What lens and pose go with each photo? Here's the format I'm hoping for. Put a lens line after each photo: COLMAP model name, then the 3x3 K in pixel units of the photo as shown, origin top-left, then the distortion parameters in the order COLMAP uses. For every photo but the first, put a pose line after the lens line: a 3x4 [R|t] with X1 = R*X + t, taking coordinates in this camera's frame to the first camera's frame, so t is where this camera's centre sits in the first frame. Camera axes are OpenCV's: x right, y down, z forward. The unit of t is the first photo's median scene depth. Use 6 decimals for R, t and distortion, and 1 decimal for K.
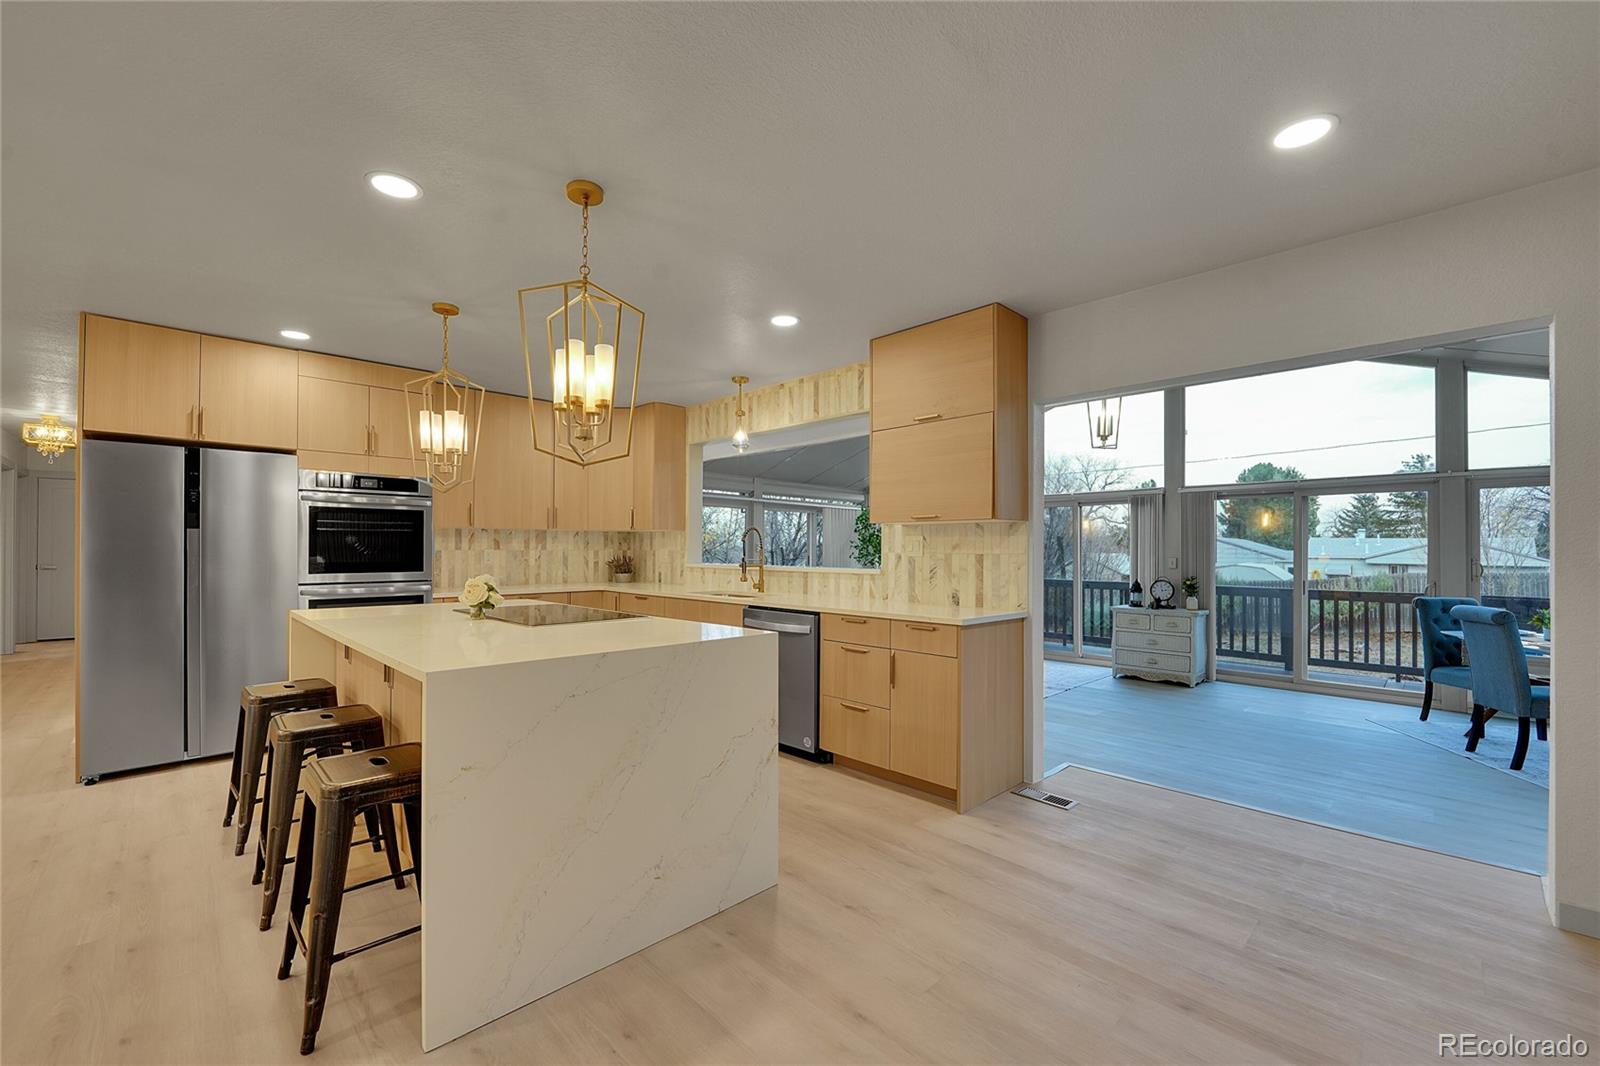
lens RADIAL K [[653.6, 0, 777.1], [0, 653.6, 546.0], [0, 0, 1]] dist [-0.012833, -0.000301]
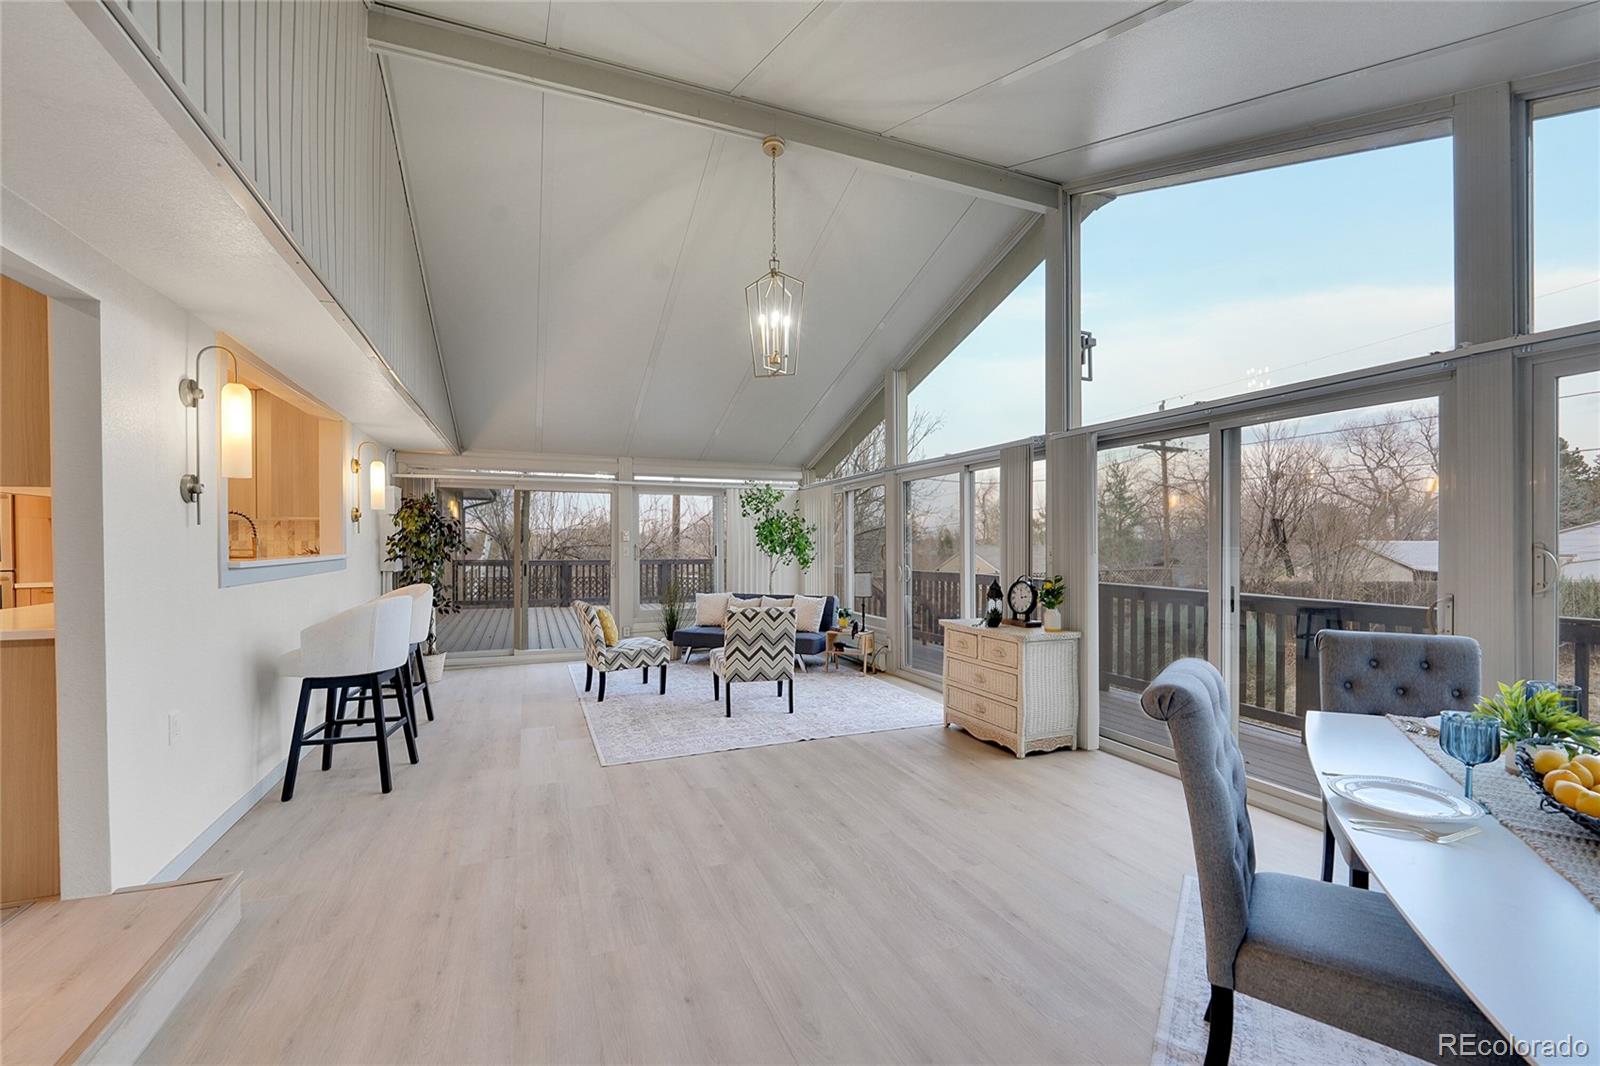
lens RADIAL K [[653.6, 0, 819.4], [0, 653.6, 544.8], [0, 0, 1]] dist [-0.012833, -0.000301]
pose [[0.930960, -0.004888, -0.365089, 0.826053], [0.009431, 0.999899, 0.010660, 0.010318], [0.365000, -0.013367, 0.930911, 0.431153]]
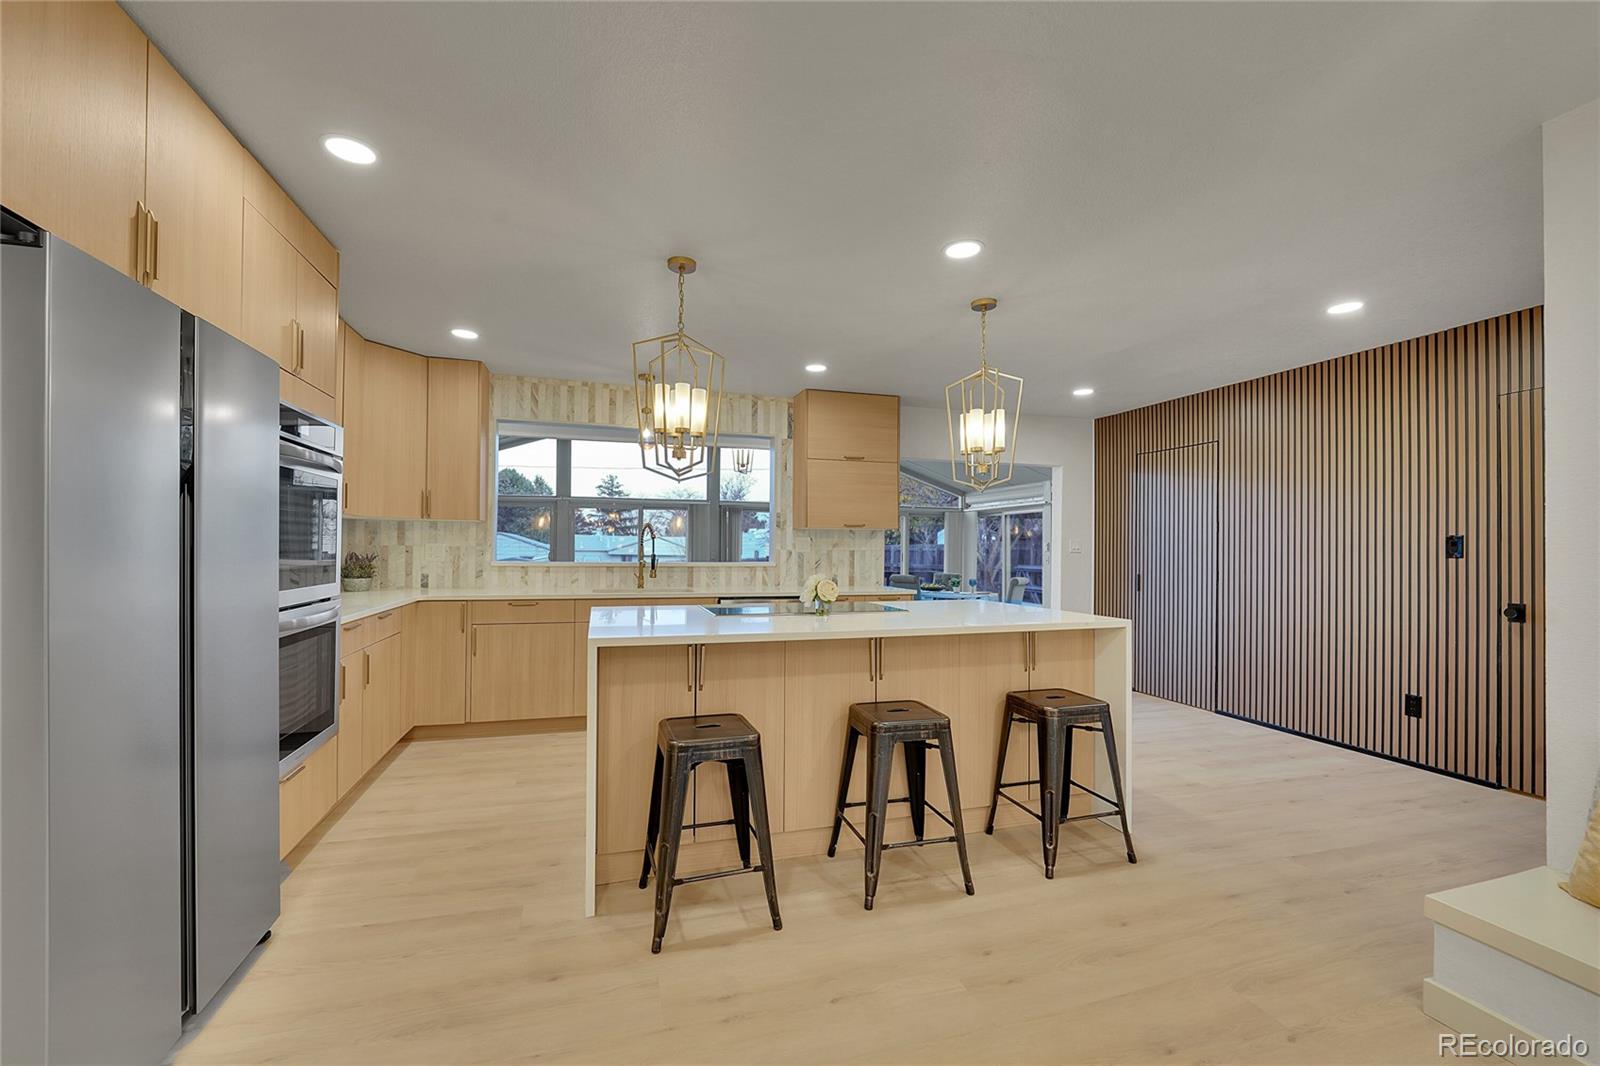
lens RADIAL K [[656.9, 0, 799.1], [0, 656.9, 544.5], [0, 0, 1]] dist [-0.000308, -0.000358]
pose [[0.449525, 0.003504, 0.893261, -0.721809], [-0.011944, 0.999926, 0.002088, -0.002028], [-0.893188, -0.011607, 0.449534, 0.280499]]
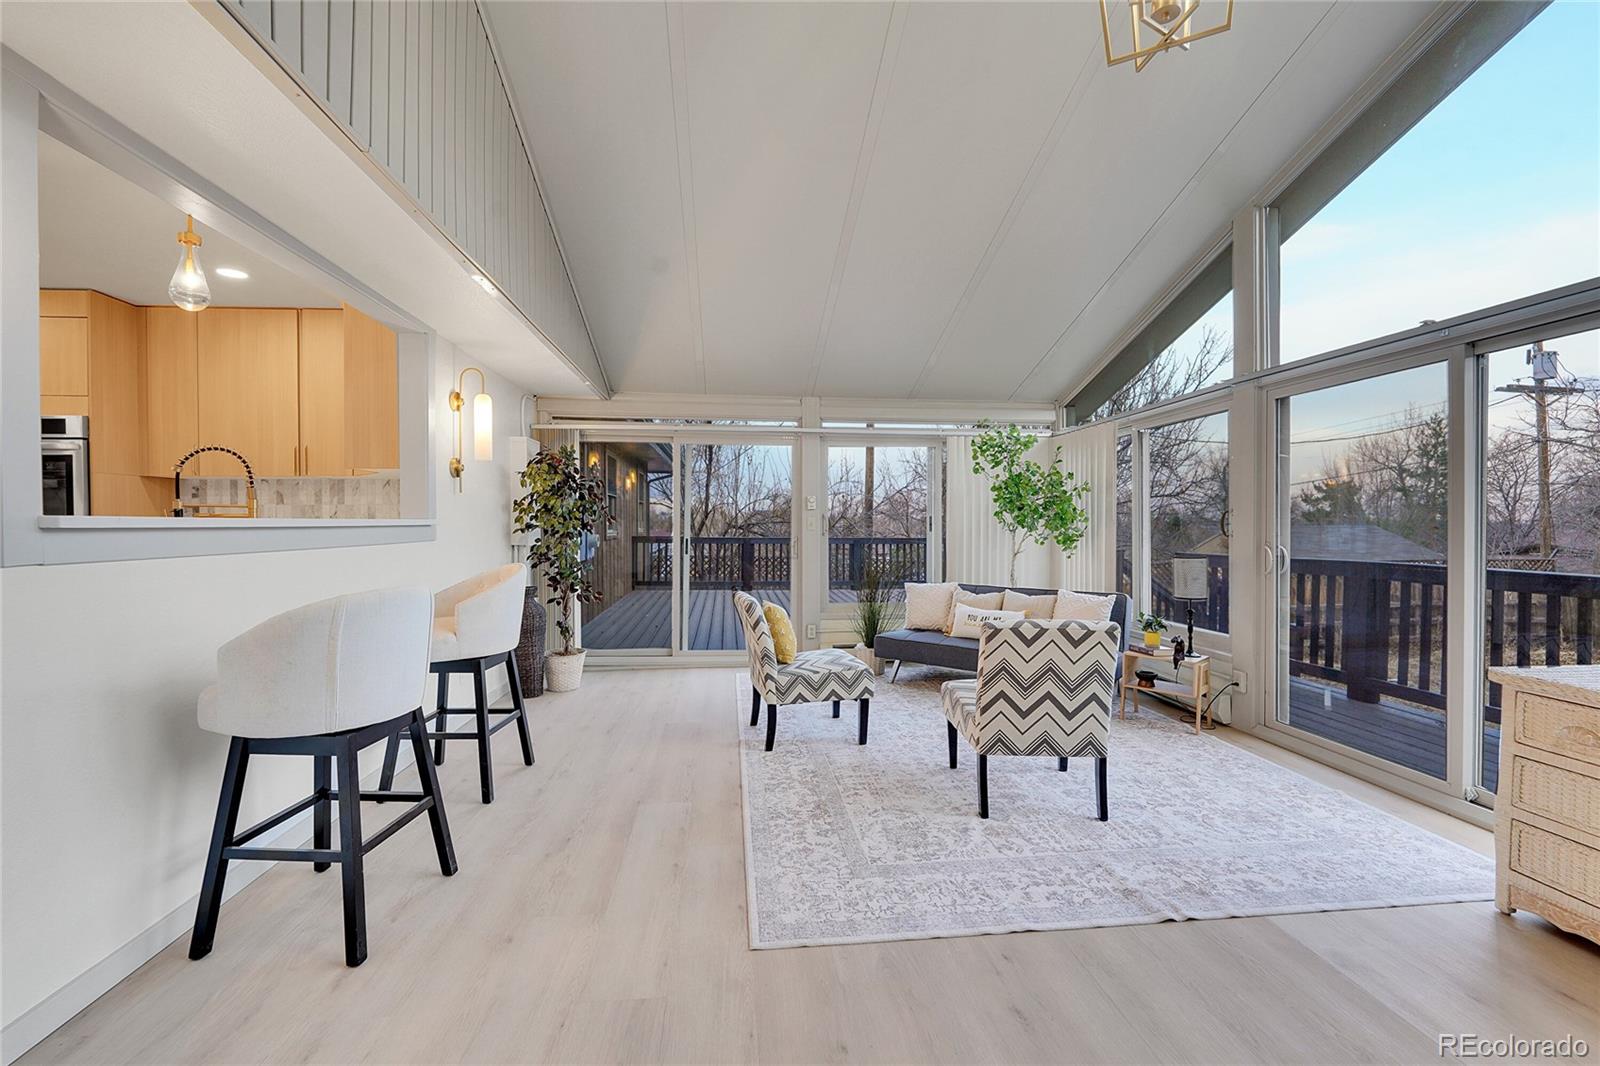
lens RADIAL K [[653.6, 0, 811.0], [0, 653.6, 531.7], [0, 0, 1]] dist [-0.012833, -0.000301]
pose [[0.783989, 0.002985, -0.620768, 0.580792], [0.008560, 0.999841, 0.015620, 0.032169], [0.620716, -0.017560, 0.783839, 0.758895]]
